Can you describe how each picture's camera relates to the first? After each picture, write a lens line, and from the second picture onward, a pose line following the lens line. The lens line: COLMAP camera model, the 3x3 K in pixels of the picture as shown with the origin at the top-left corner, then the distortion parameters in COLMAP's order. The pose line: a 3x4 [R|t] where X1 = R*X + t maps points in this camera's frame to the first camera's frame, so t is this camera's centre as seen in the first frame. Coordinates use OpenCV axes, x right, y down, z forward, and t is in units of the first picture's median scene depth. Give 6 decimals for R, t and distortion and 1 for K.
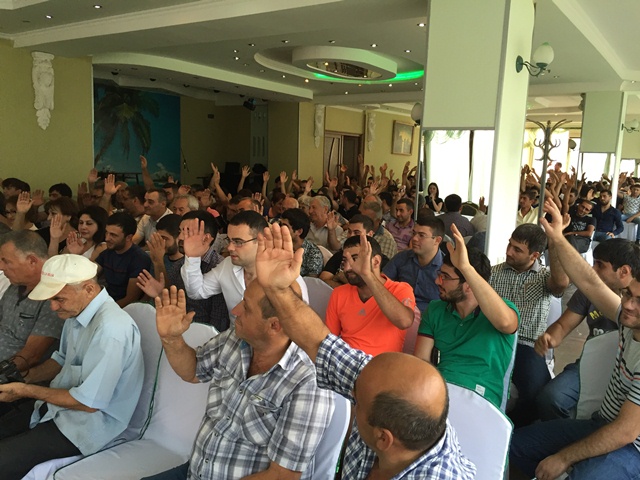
lens RADIAL K [[547.3, 0, 320.0], [0, 547.3, 240.0], [0, 0, 1]] dist [0.077776, -0.110748]
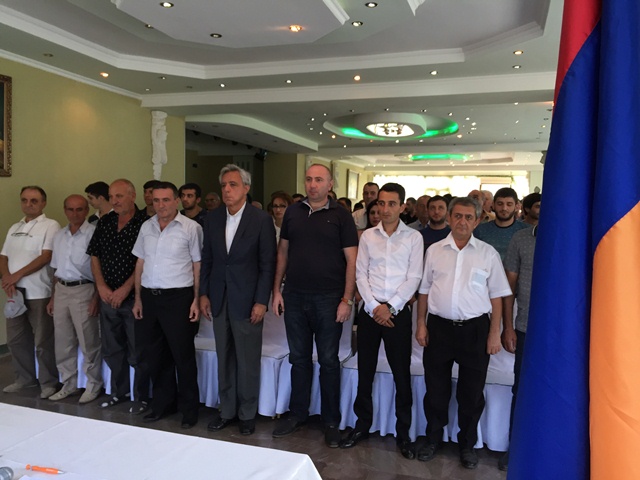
lens RADIAL K [[547.3, 0, 320.0], [0, 547.3, 240.0], [0, 0, 1]] dist [0.077776, -0.110748]
pose [[0.960530, -0.035041, 0.275962, -0.311061], [0.056534, 0.995922, -0.070314, 0.002589], [-0.272373, 0.083140, 0.958593, -0.057831]]
